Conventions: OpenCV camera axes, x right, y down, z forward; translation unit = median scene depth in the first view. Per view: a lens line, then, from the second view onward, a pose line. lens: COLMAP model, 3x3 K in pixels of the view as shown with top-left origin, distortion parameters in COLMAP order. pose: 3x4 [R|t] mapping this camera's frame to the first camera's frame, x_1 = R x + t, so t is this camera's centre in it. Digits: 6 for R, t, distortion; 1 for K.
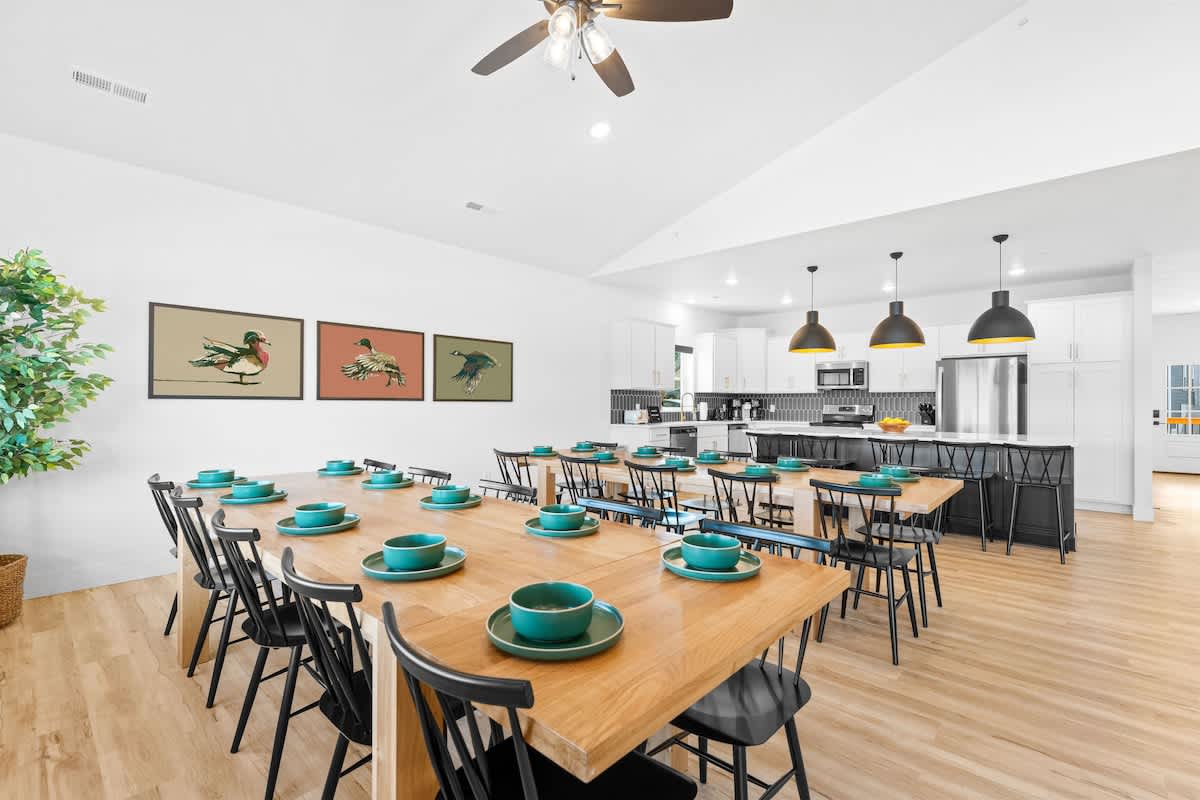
lens RADIAL K [[529.4, 0, 600.0], [0, 529.4, 400.0], [0, 0, 1]] dist [0.000997, 0.000165]
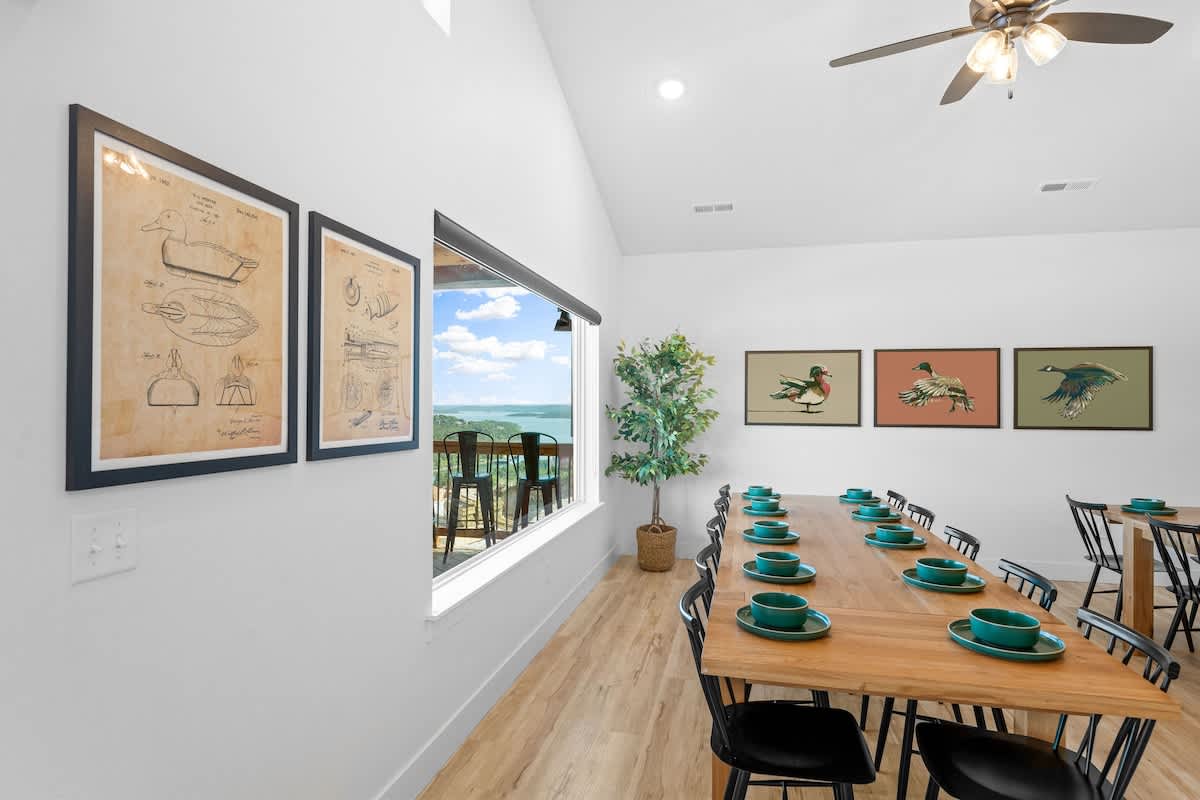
lens RADIAL K [[623.9, 0, 600.0], [0, 623.9, 400.0], [0, 0, 1]] dist [-0.001328, -0.000533]
pose [[0.501694, -0.012623, -0.864953, 0.272413], [0.001096, 0.999902, -0.013957, -0.039486], [0.865045, 0.006055, 0.501658, -0.073817]]
